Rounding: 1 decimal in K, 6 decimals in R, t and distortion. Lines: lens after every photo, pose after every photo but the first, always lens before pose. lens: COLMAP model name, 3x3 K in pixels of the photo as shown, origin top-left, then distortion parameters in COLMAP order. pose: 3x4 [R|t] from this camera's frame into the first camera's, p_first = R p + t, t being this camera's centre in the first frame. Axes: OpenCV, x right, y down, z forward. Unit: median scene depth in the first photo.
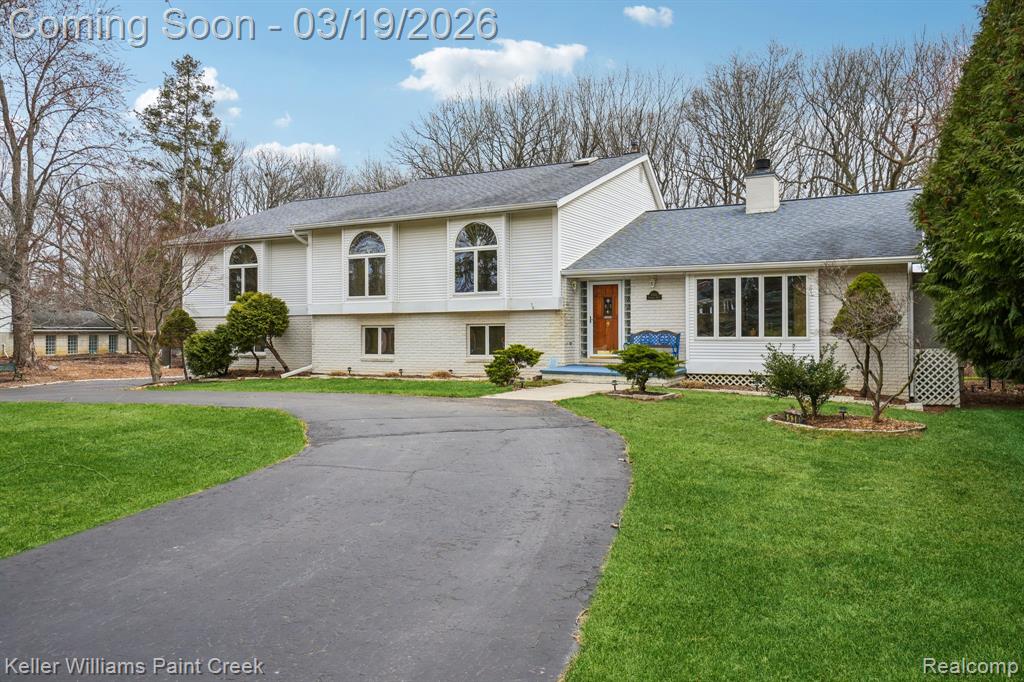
lens RADIAL K [[797.8, 0, 513.6], [0, 797.8, 340.5], [0, 0, 1]] dist [-0.005627, -0.000493]
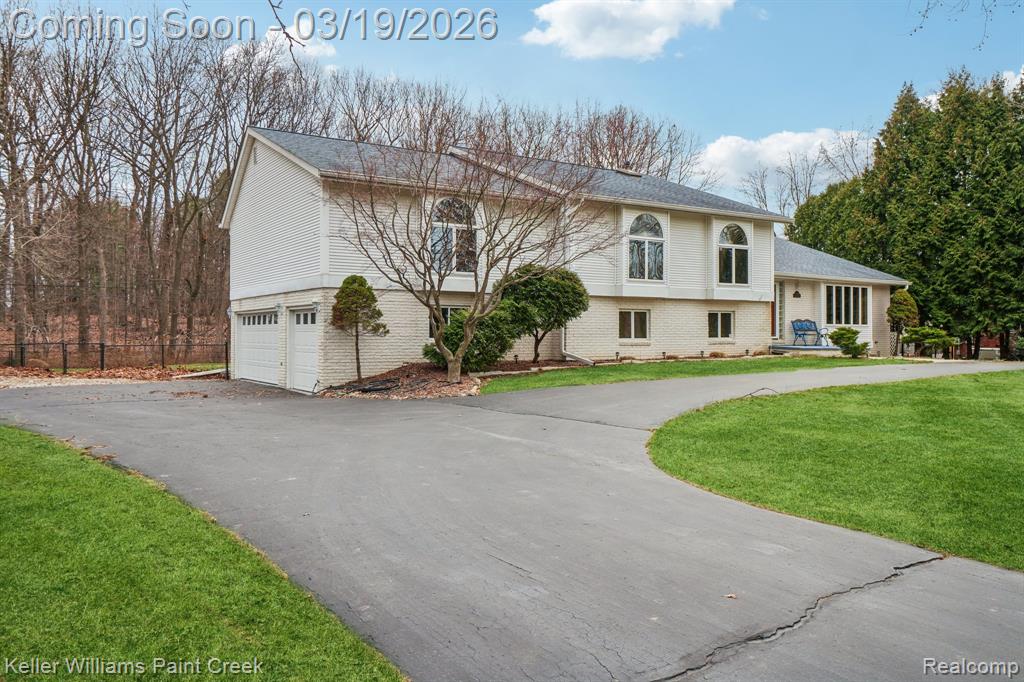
lens RADIAL K [[797.8, 0, 513.6], [0, 797.8, 340.5], [0, 0, 1]] dist [-0.005627, -0.000493]
pose [[0.464136, -0.014970, 0.885637, -1.154063], [-0.007653, 0.999752, 0.020909, 0.000350], [-0.885731, -0.016483, 0.463907, 0.692067]]
